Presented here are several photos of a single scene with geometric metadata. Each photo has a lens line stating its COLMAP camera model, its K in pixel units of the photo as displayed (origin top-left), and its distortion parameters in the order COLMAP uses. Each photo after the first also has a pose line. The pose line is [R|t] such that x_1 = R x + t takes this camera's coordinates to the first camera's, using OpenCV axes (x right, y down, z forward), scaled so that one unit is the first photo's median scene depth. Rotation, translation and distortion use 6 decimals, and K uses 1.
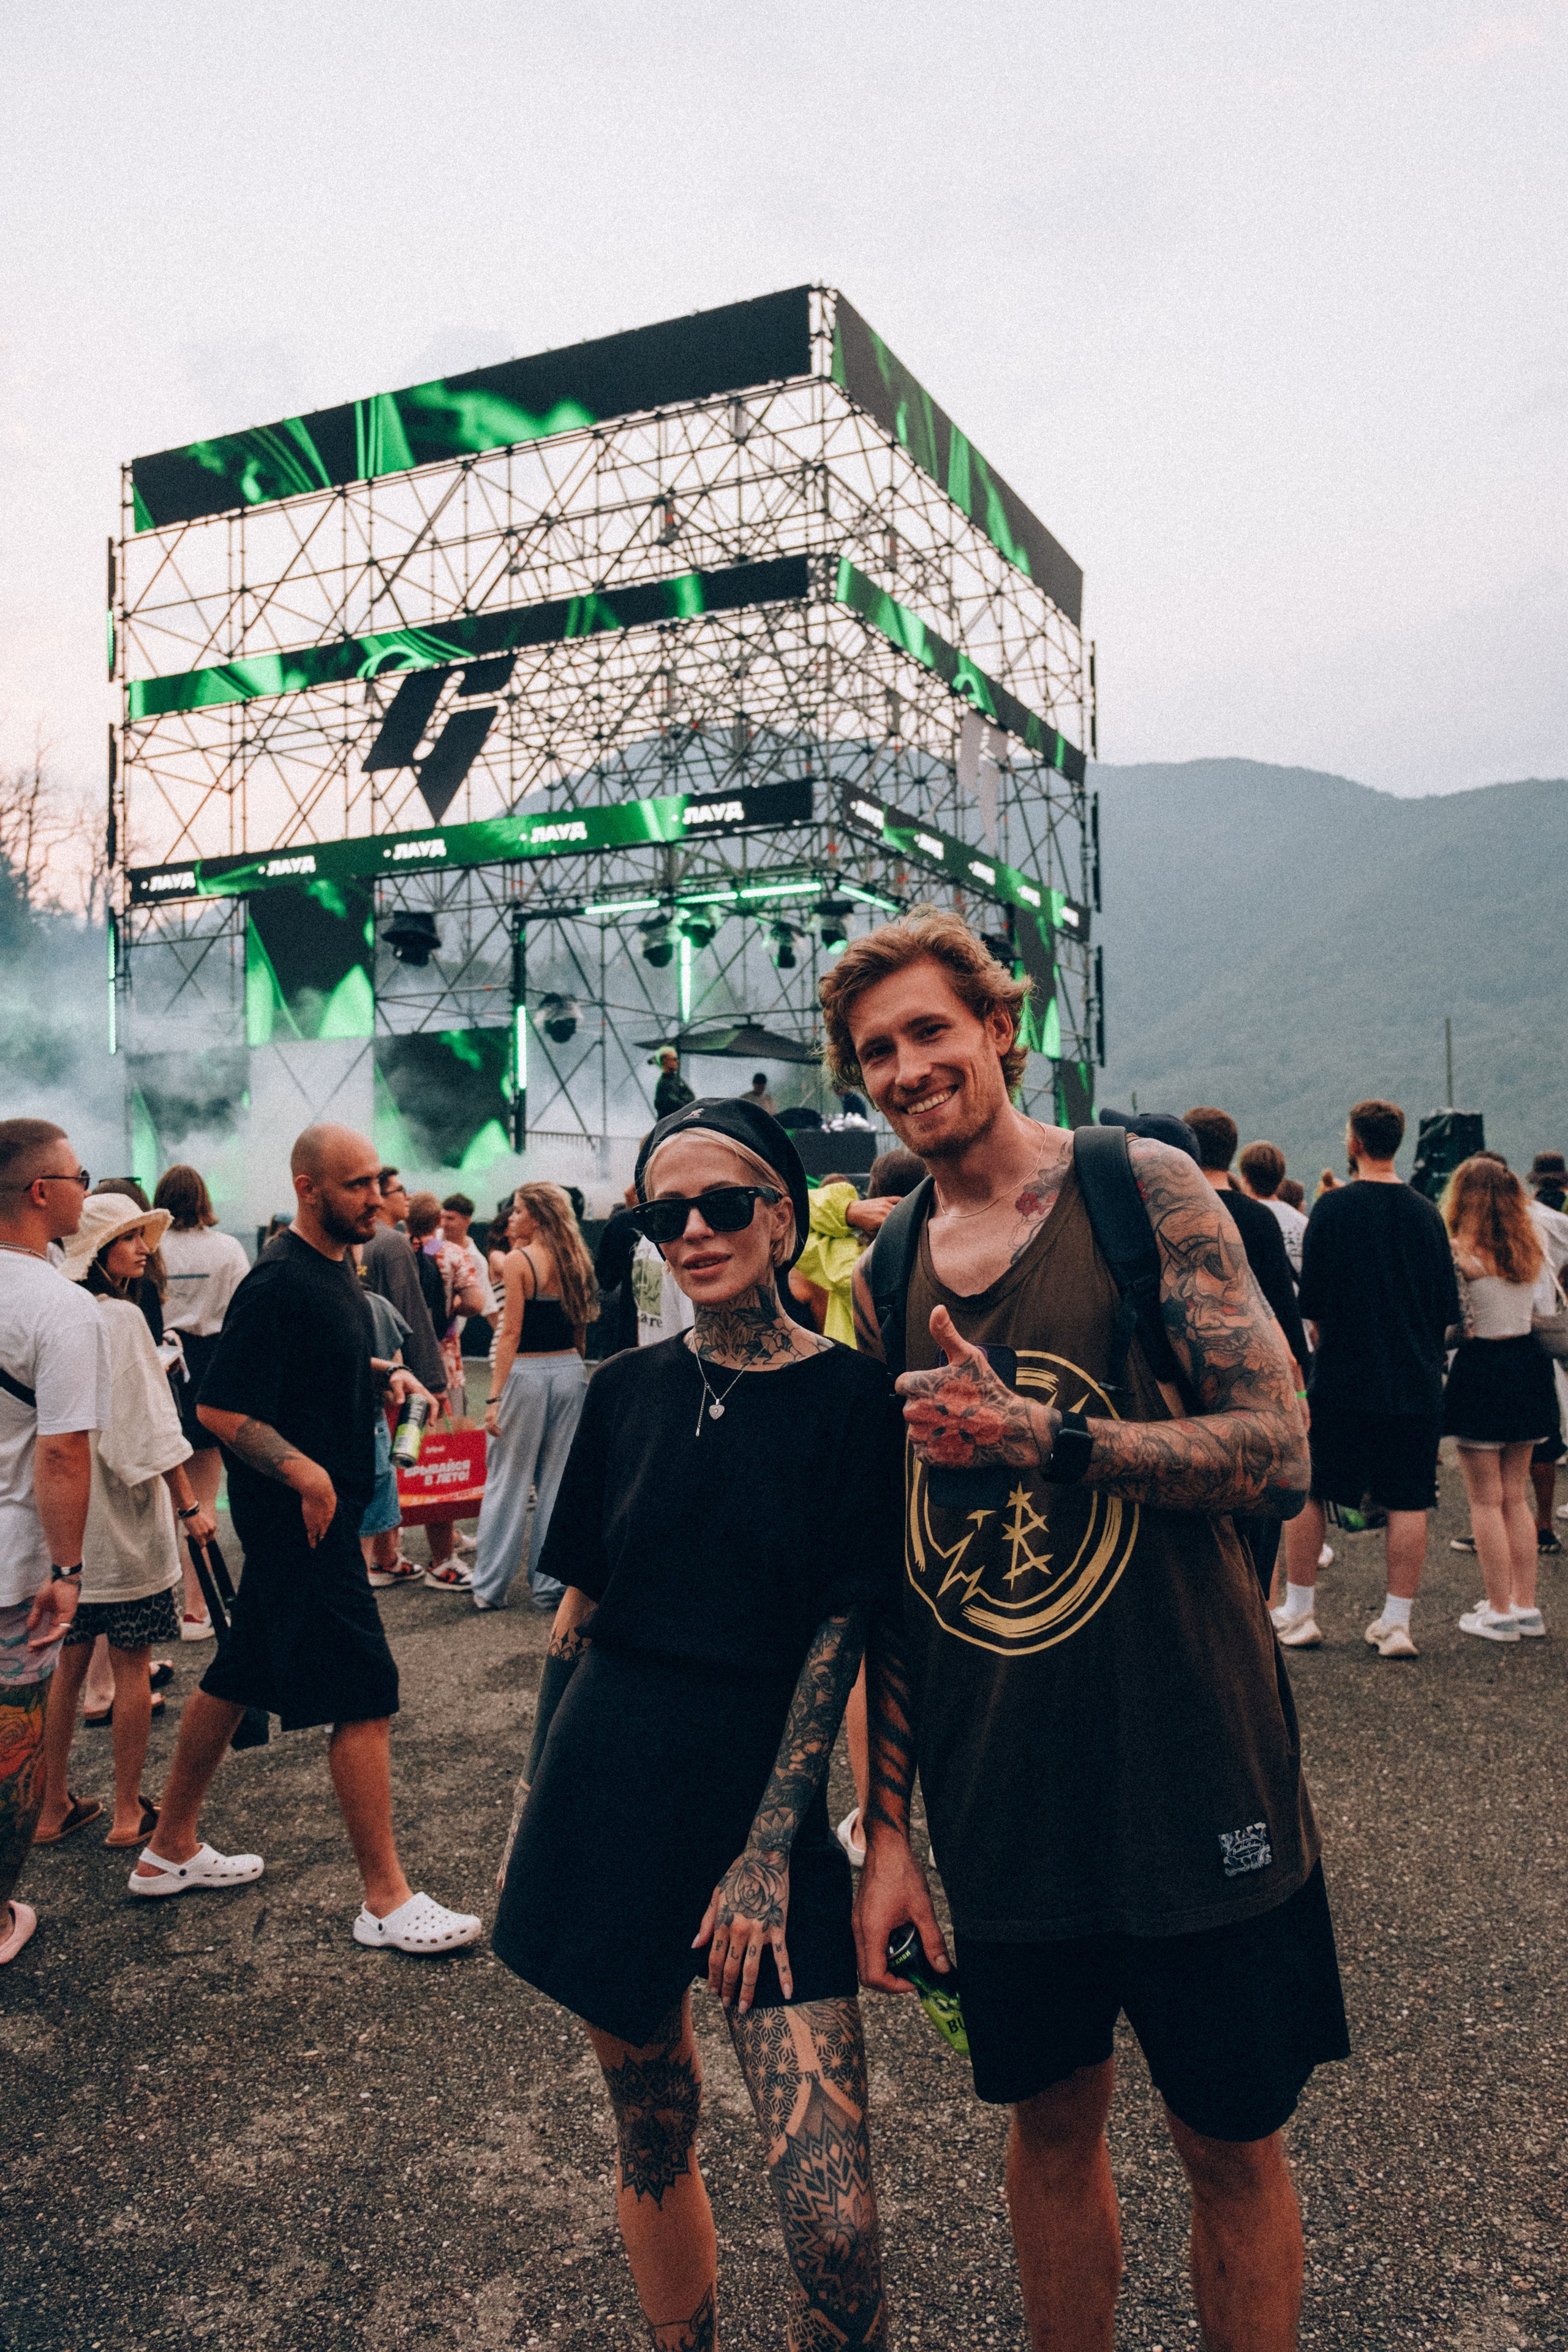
lens RADIAL K [[1836.9, 0, 784.0], [0, 1836.9, 1176.0], [0, 0, 1]] dist [-0.000297, -0.001617]
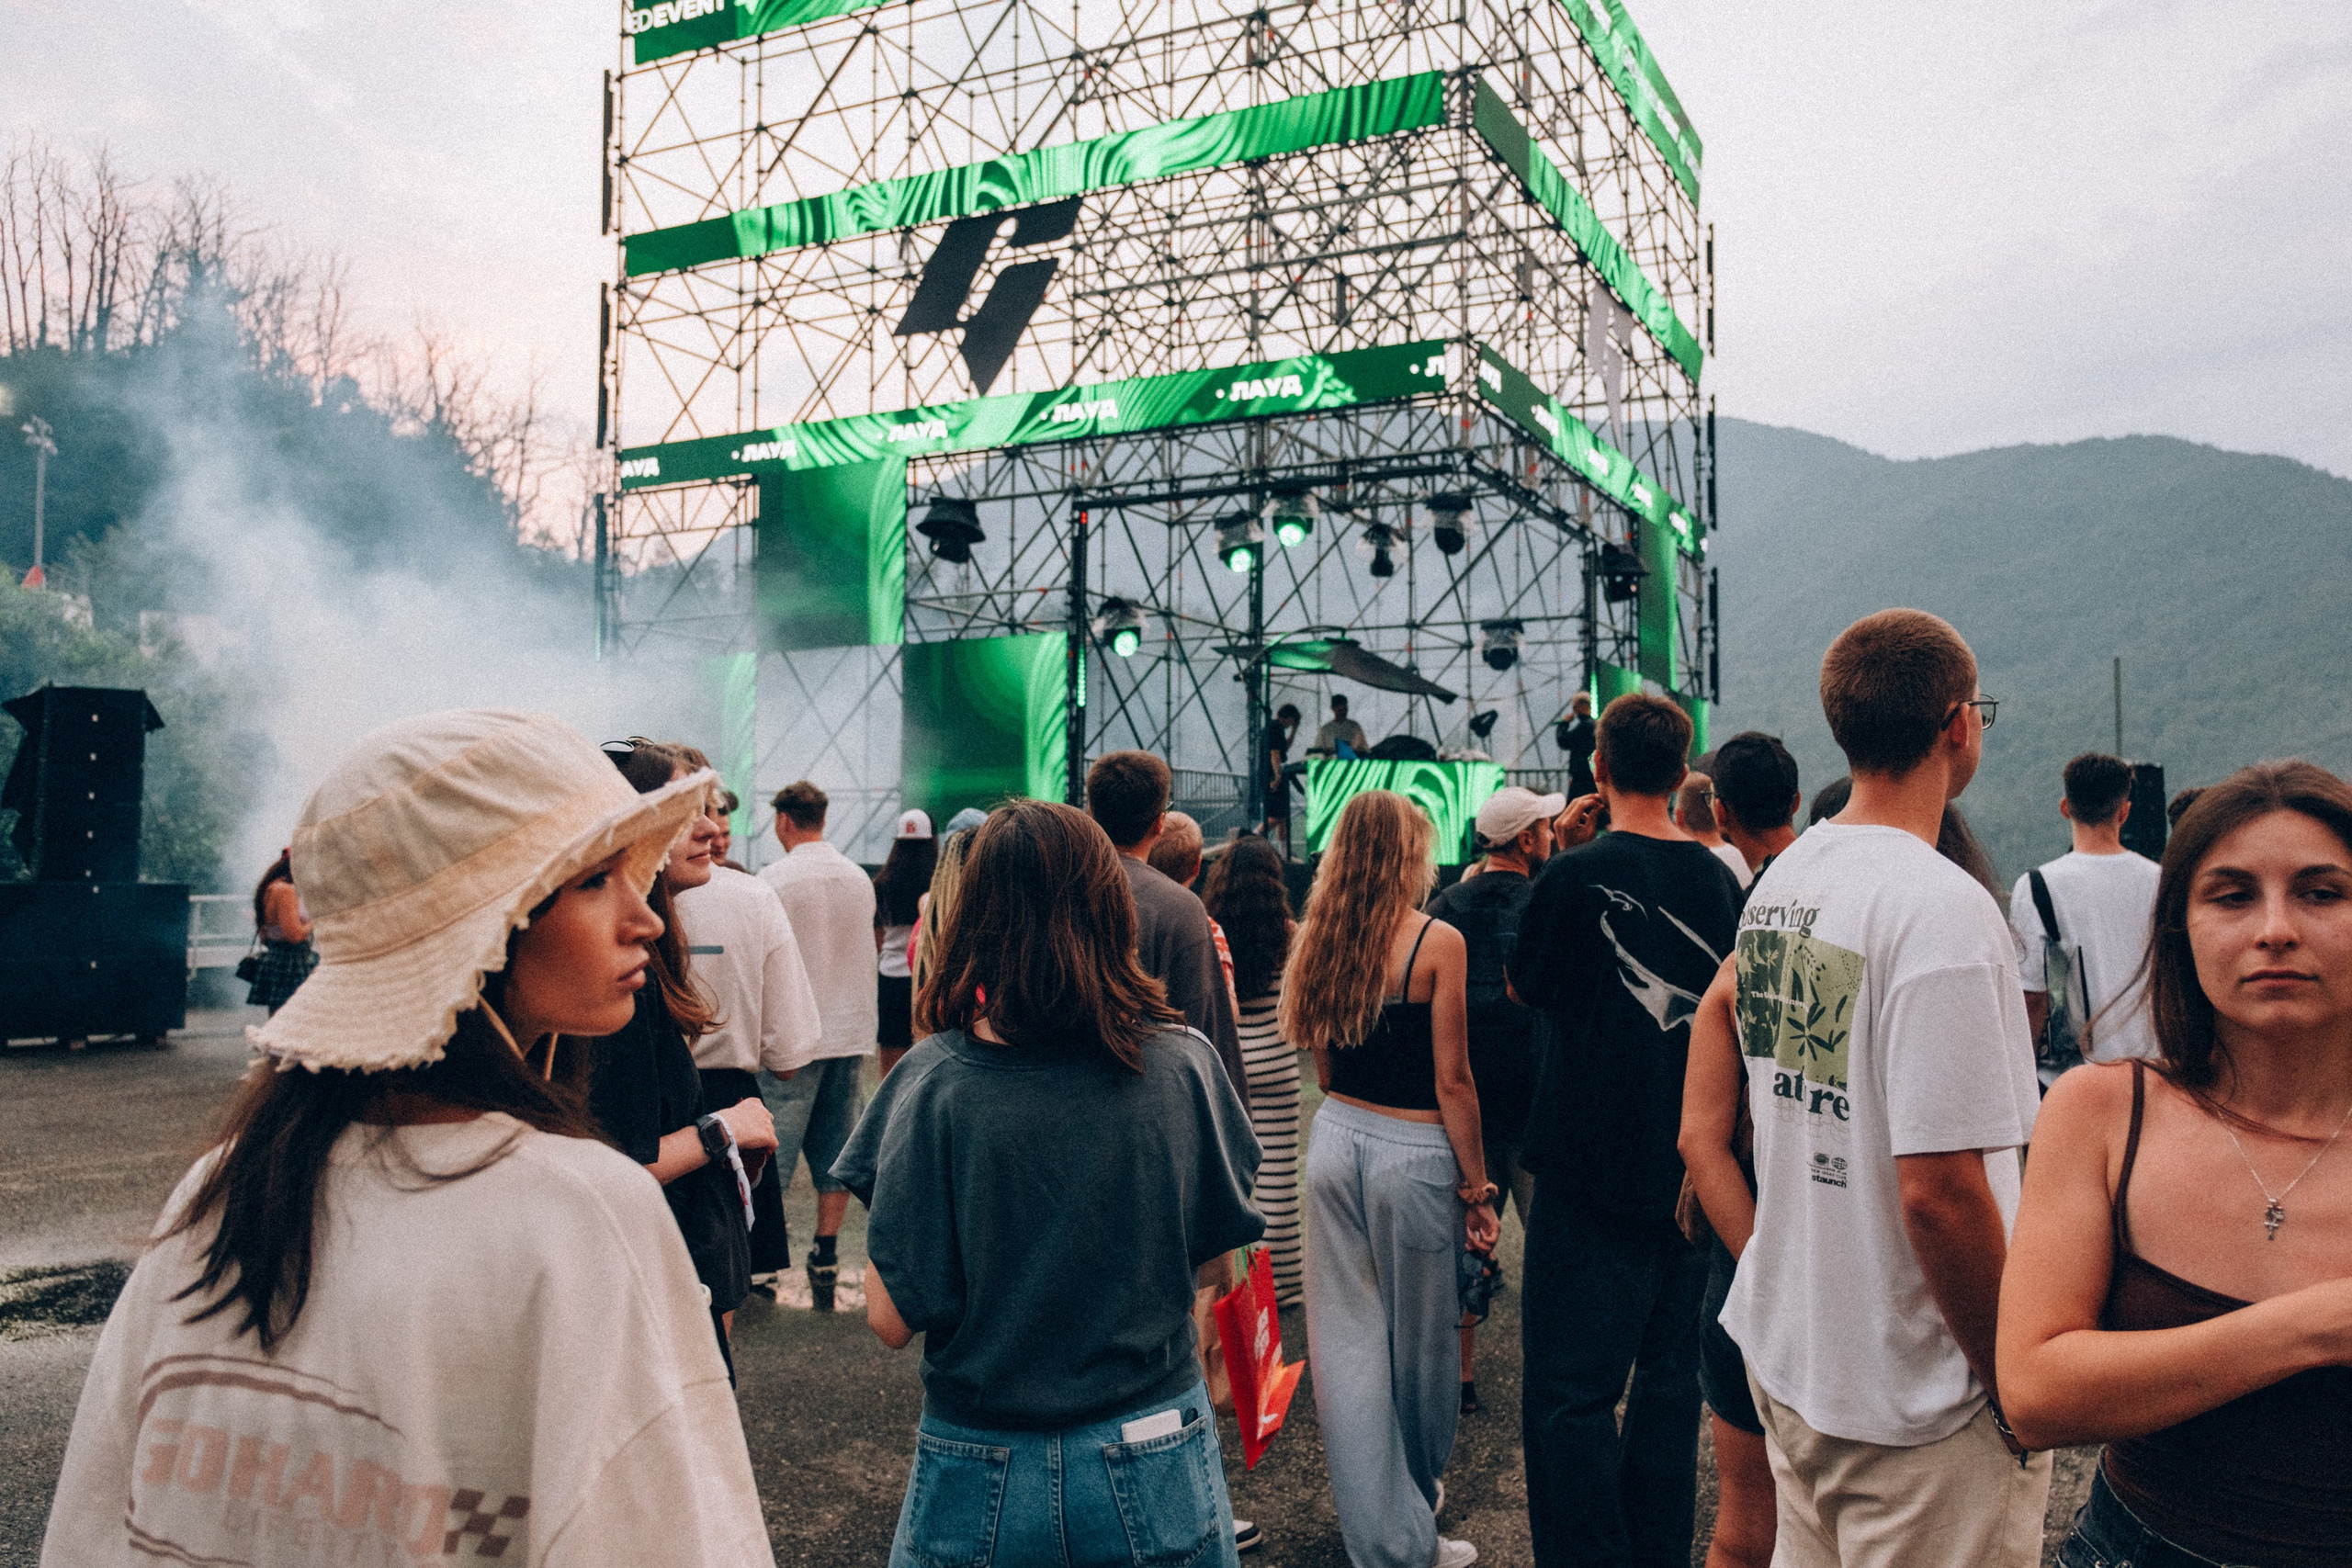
lens RADIAL K [[1840.5, 0, 1239.8], [0, 1840.5, 797.4], [0, 0, 1]] dist [0.027621, 0.004049]
pose [[0.999653, 0.020796, -0.016139, -0.047656], [-0.021050, 0.999654, -0.015745, 0.004544], [0.015806, 0.016079, 0.999746, 0.137101]]
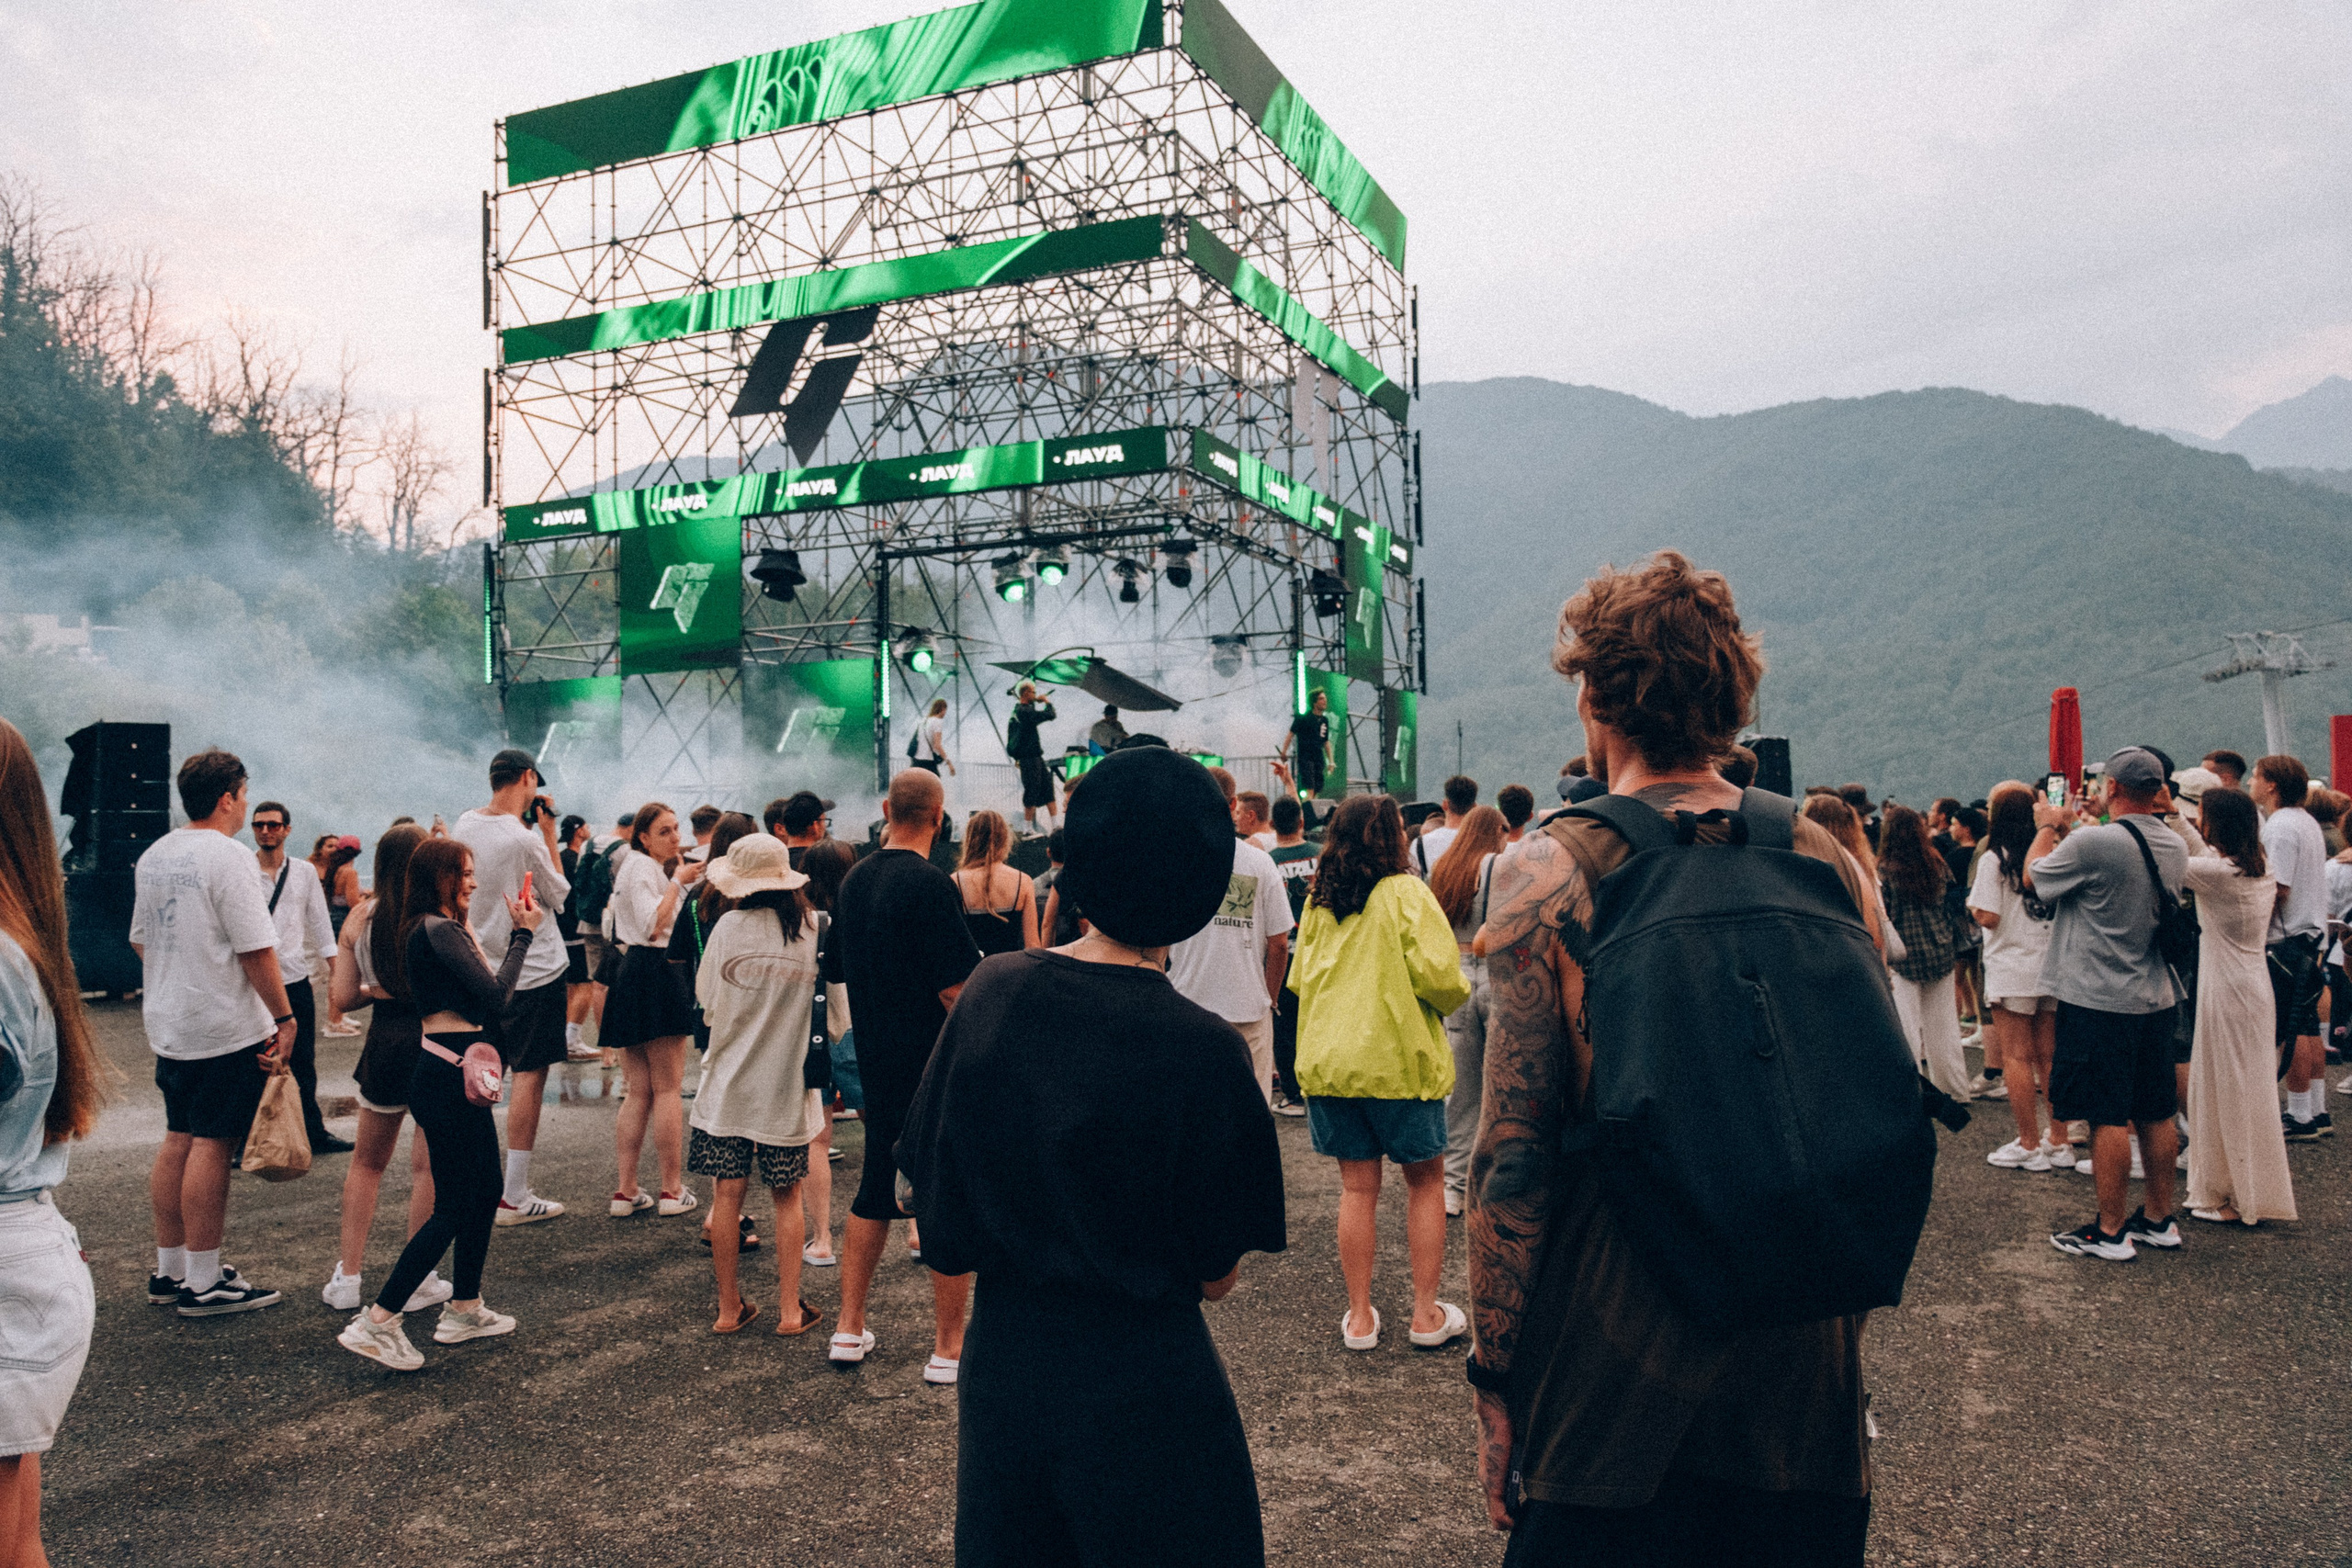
lens RADIAL K [[1836.8, 0, 1056.8], [0, 1836.8, 793.8], [0, 0, 1]] dist [-0.000297, -0.001617]
pose [[0.999948, 0.002002, -0.010045, -0.028844], [-0.002013, 0.999997, -0.001077, -0.002256], [0.010043, 0.001097, 0.999949, -0.050388]]
